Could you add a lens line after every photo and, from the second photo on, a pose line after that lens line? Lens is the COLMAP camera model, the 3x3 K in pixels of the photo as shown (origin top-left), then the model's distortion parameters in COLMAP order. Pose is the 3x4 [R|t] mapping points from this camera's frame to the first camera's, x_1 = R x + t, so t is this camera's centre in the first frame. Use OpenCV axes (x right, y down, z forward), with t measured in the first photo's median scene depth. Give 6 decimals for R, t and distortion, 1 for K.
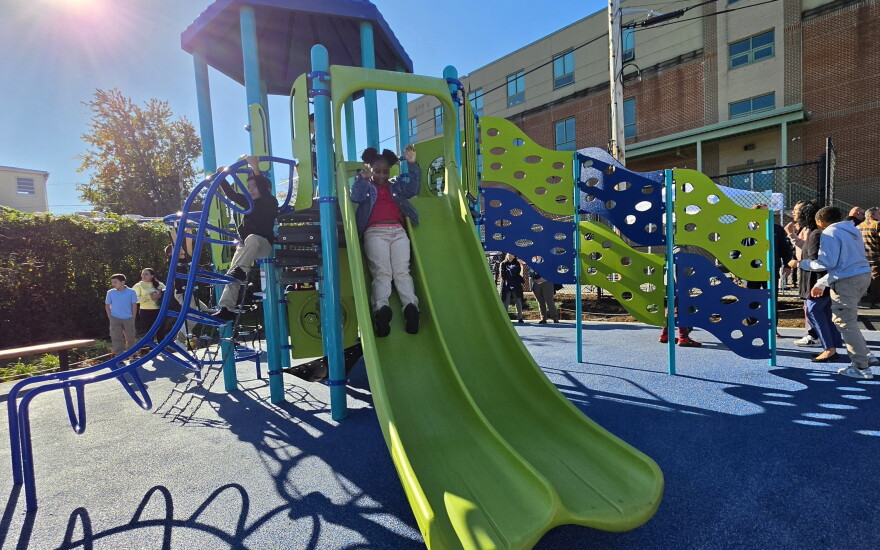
lens RADIAL K [[460.6, 0, 442.1], [0, 460.6, 317.7], [0, 0, 1]] dist [-0.002838, 0.000562]
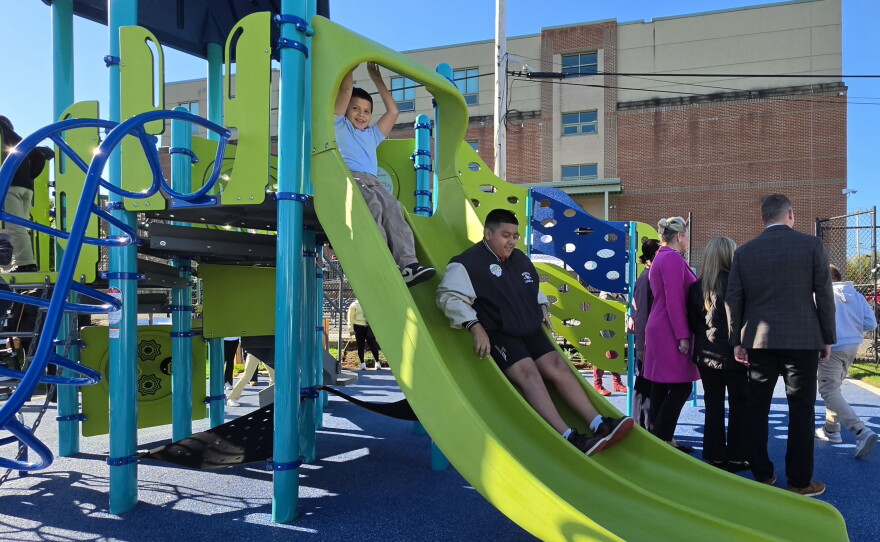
lens RADIAL K [[522.2, 0, 465.8], [0, 522.2, 321.5], [0, 0, 1]] dist [-0.004972, -0.001770]
pose [[0.847628, 0.034421, 0.529473, -0.311736], [0.008720, 0.996855, -0.078764, -0.004439], [-0.530519, 0.071380, 0.844662, 0.153856]]
